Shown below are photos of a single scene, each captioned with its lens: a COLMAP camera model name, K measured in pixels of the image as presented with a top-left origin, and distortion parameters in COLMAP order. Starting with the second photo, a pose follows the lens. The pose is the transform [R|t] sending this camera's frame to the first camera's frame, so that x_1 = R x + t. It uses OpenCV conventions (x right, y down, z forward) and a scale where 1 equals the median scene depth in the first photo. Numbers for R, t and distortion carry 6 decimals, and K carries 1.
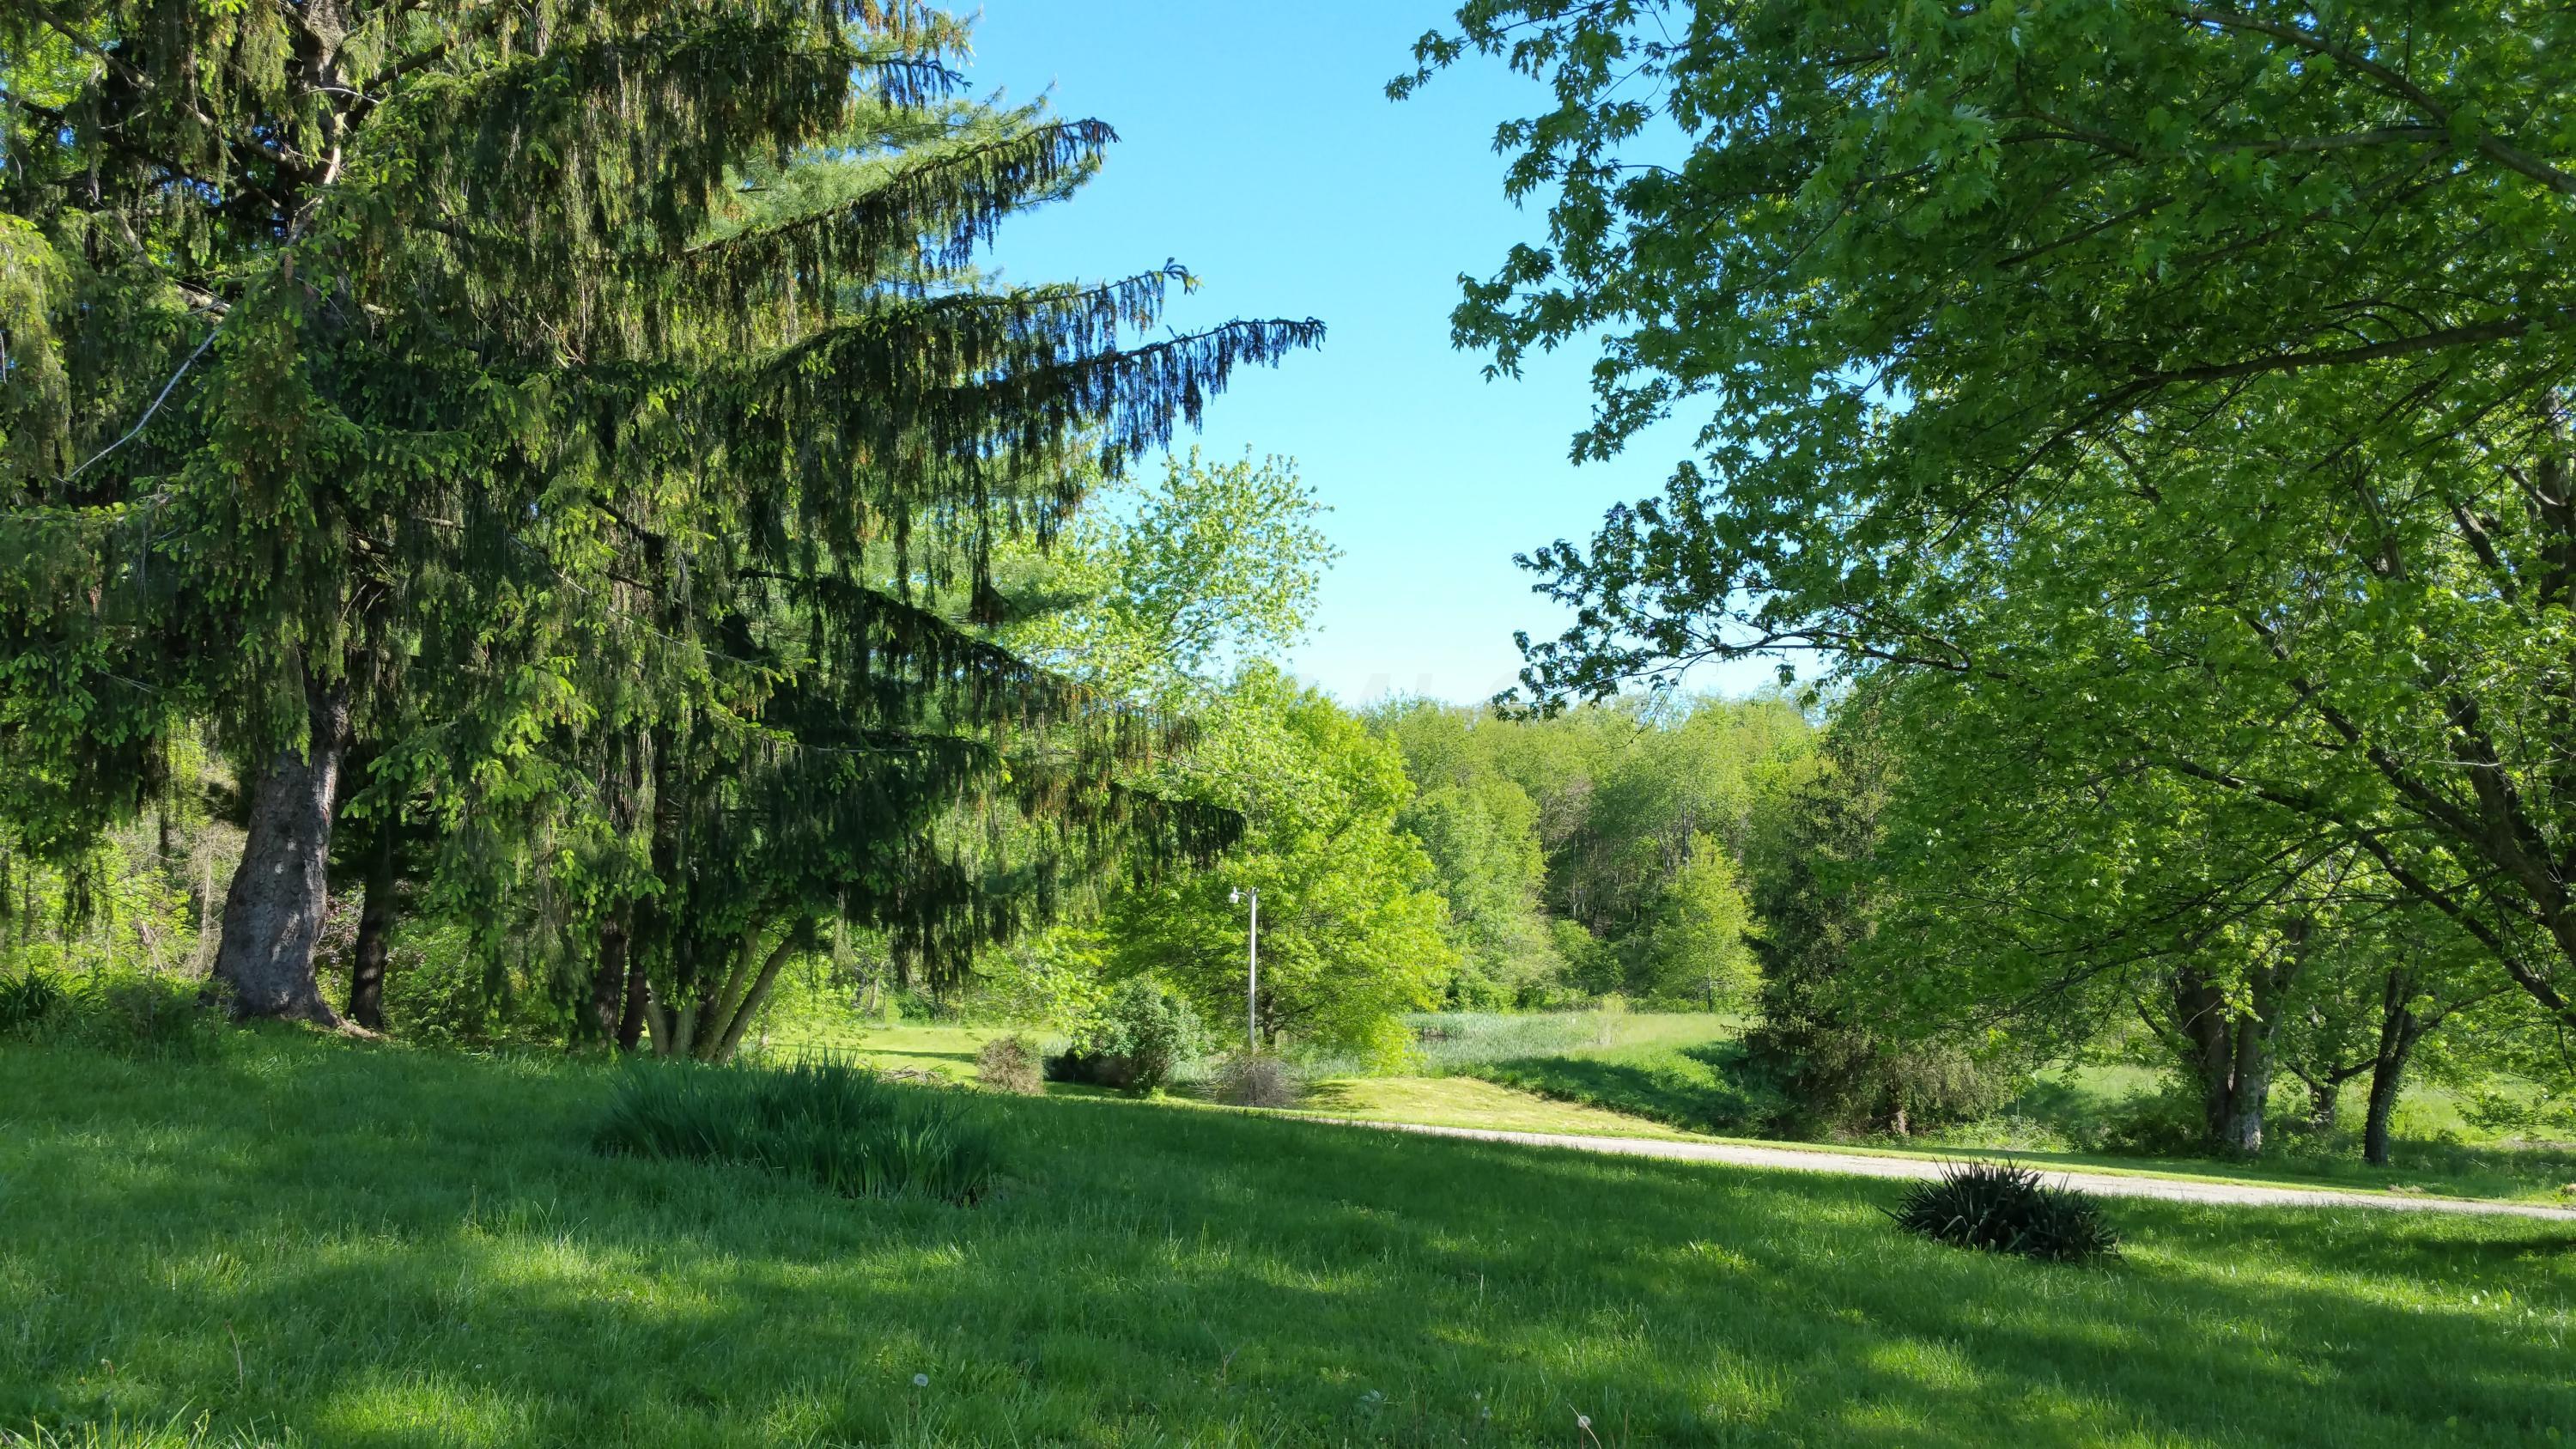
lens RADIAL K [[2017.0, 0, 1289.3], [0, 2017.0, 779.8], [0, 0, 1]] dist [0.138911, -0.280299]
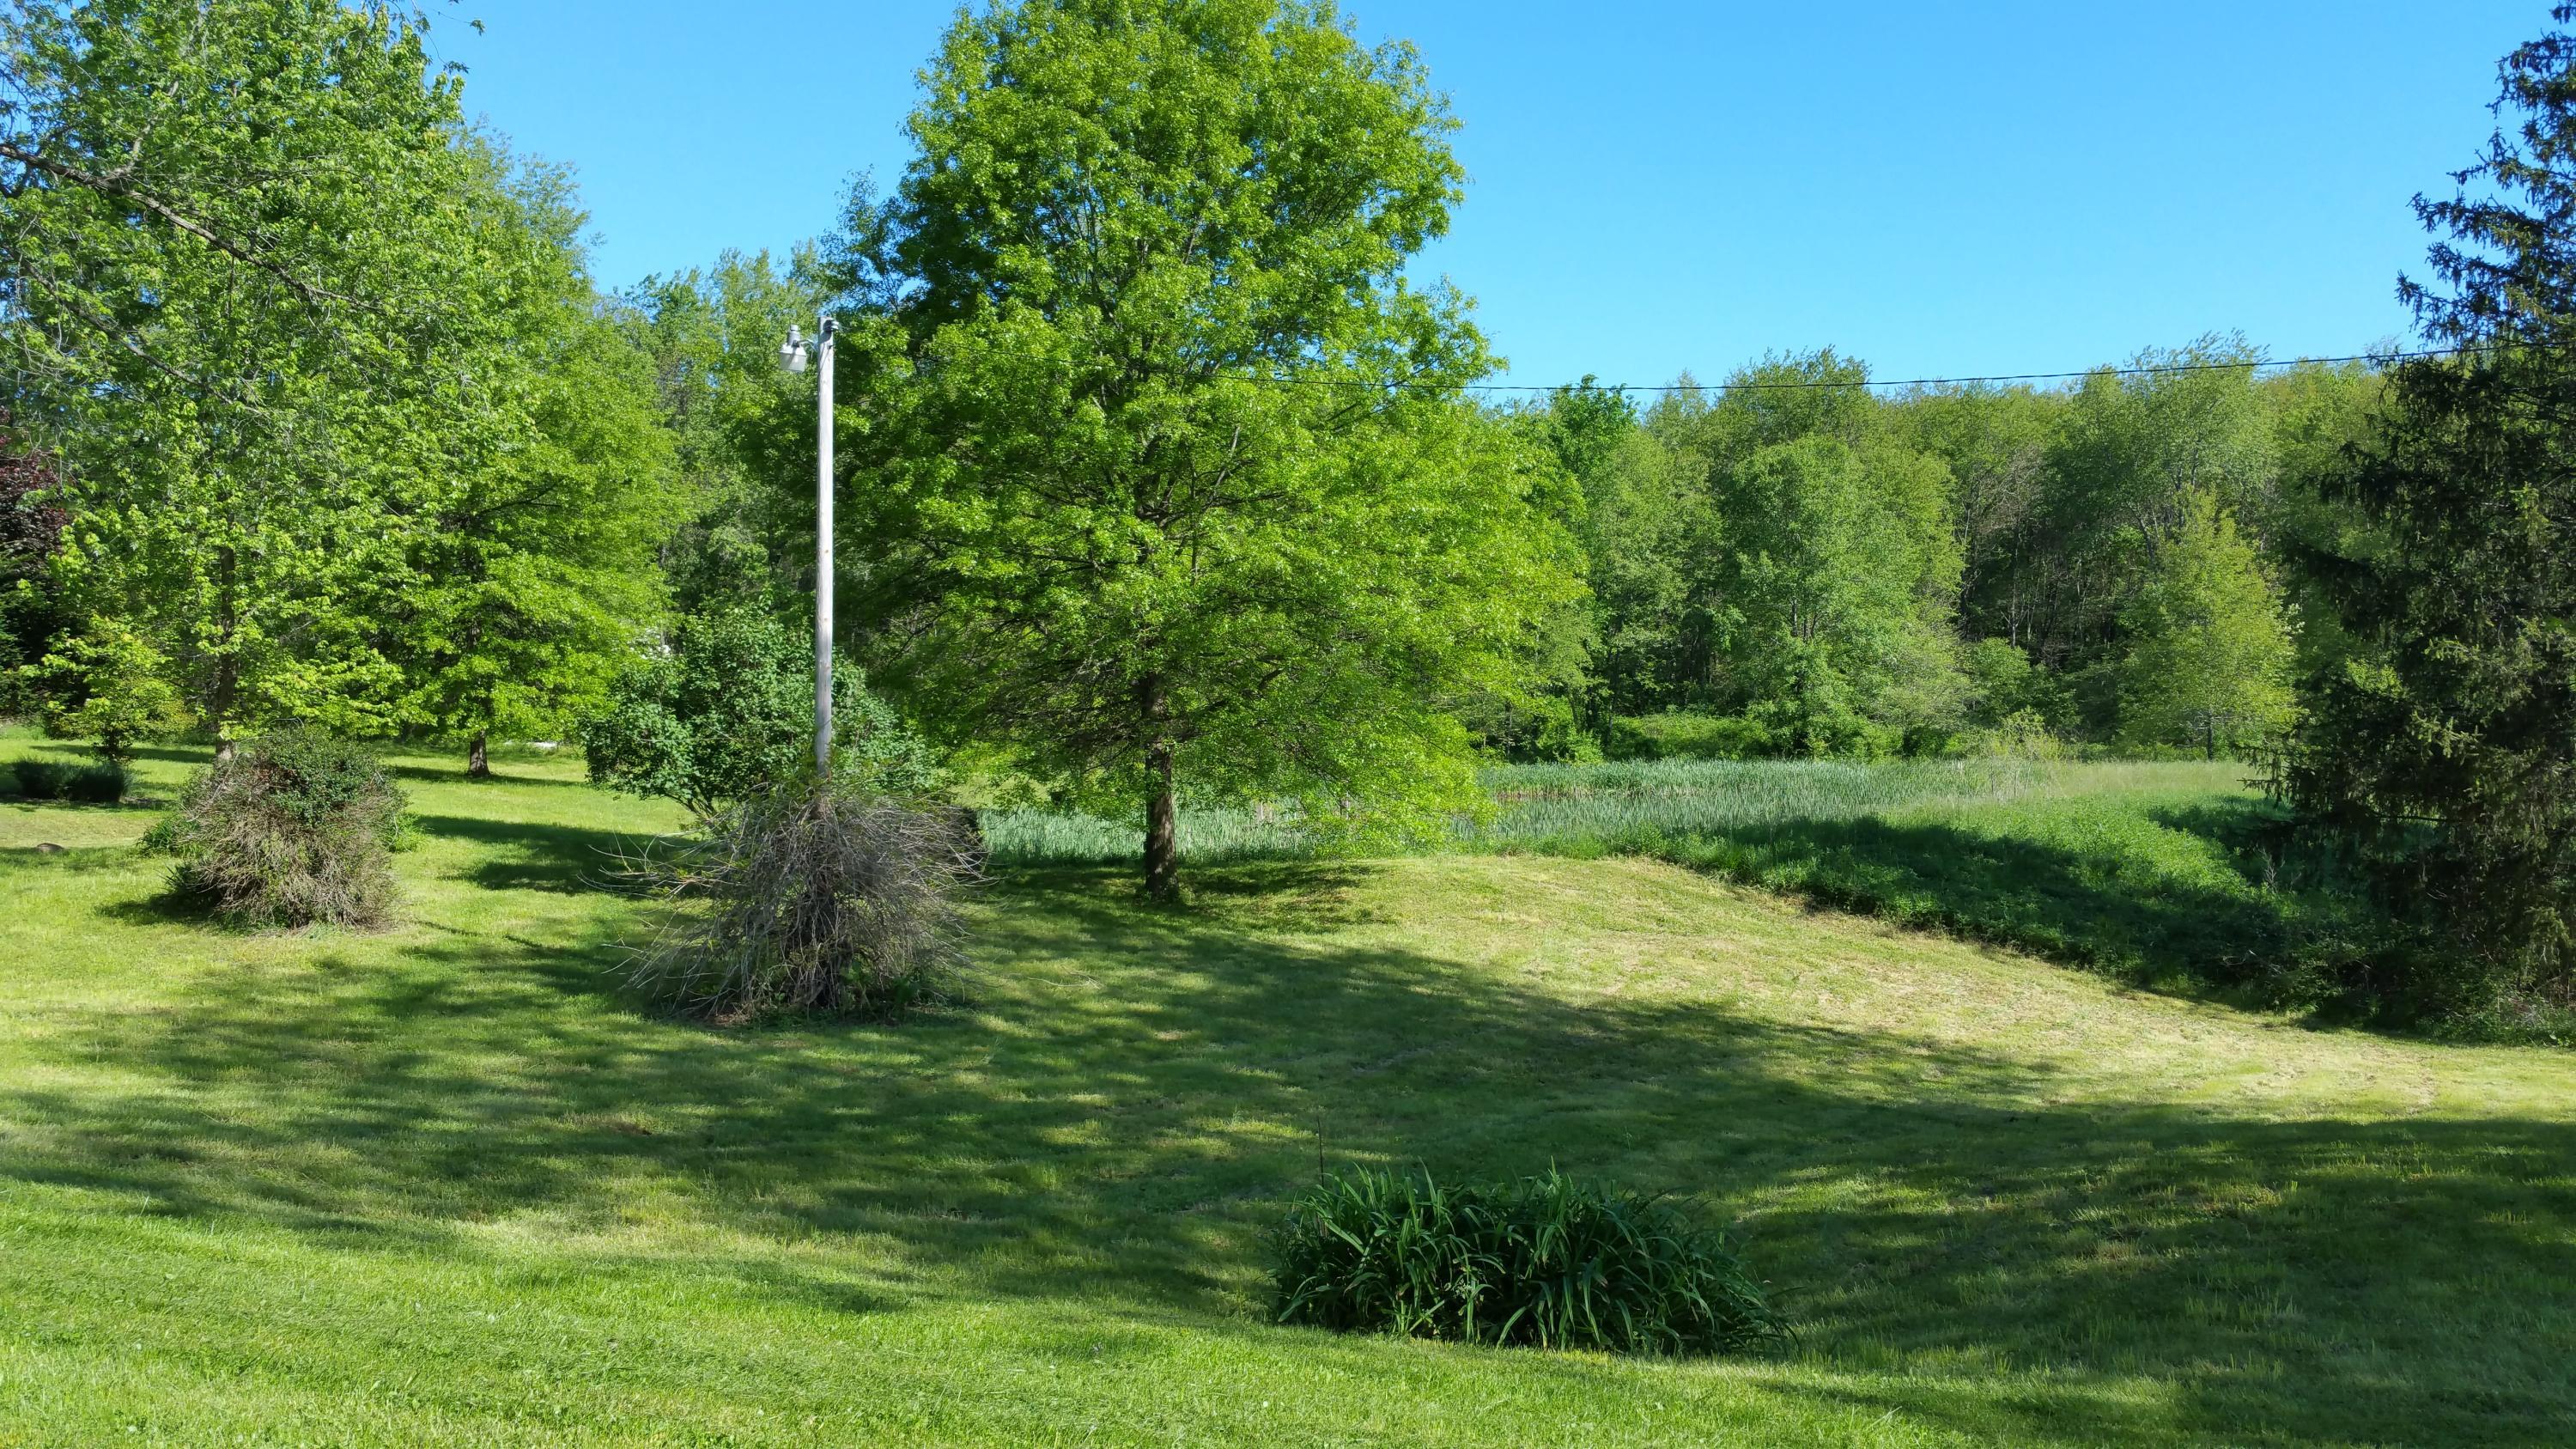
lens RADIAL K [[2017.0, 0, 1289.3], [0, 2017.0, 779.8], [0, 0, 1]] dist [0.138911, -0.280299]
pose [[0.976532, 0.007575, -0.215239, 0.093203], [0.016564, 0.993780, 0.110124, 0.065172], [0.214734, -0.111105, 0.970332, 0.454481]]
